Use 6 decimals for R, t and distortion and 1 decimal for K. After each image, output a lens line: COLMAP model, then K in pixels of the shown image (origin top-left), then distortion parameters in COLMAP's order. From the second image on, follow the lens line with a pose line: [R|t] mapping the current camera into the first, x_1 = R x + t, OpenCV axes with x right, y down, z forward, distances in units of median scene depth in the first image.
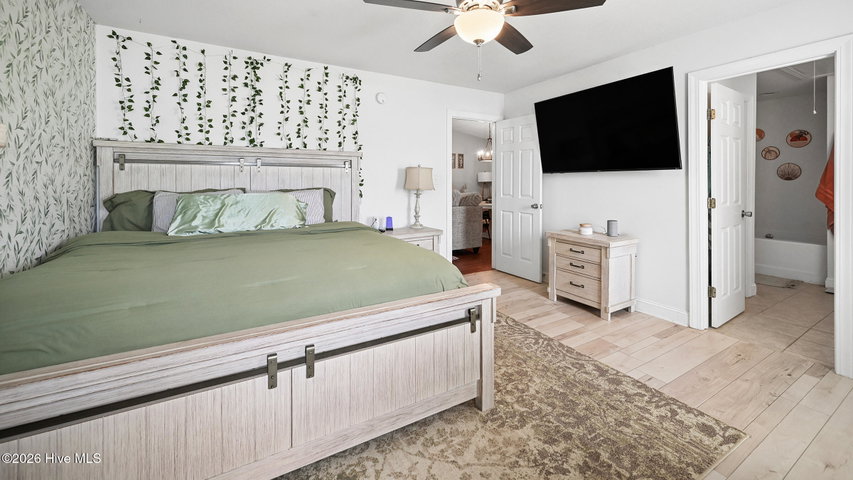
lens RADIAL K [[342.1, 0, 426.9], [0, 342.1, 183.1], [0, 0, 1]] dist [-0.000612, -0.000138]
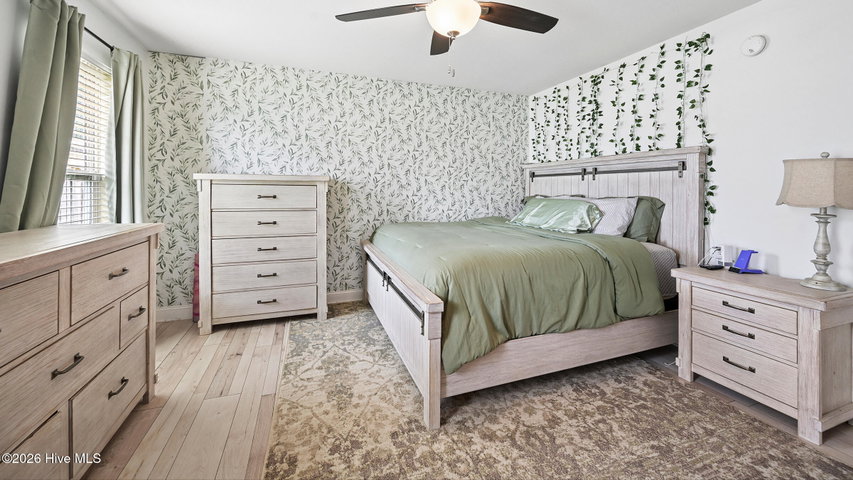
lens RADIAL K [[339.1, 0, 427.2], [0, 339.1, 186.8], [0, 0, 1]] dist [0.000363, -0.000034]
pose [[-0.179056, -0.007774, -0.983808, 0.808356], [-0.007024, 0.999953, -0.006623, -0.001228], [0.983814, 0.005724, -0.179103, 0.843731]]
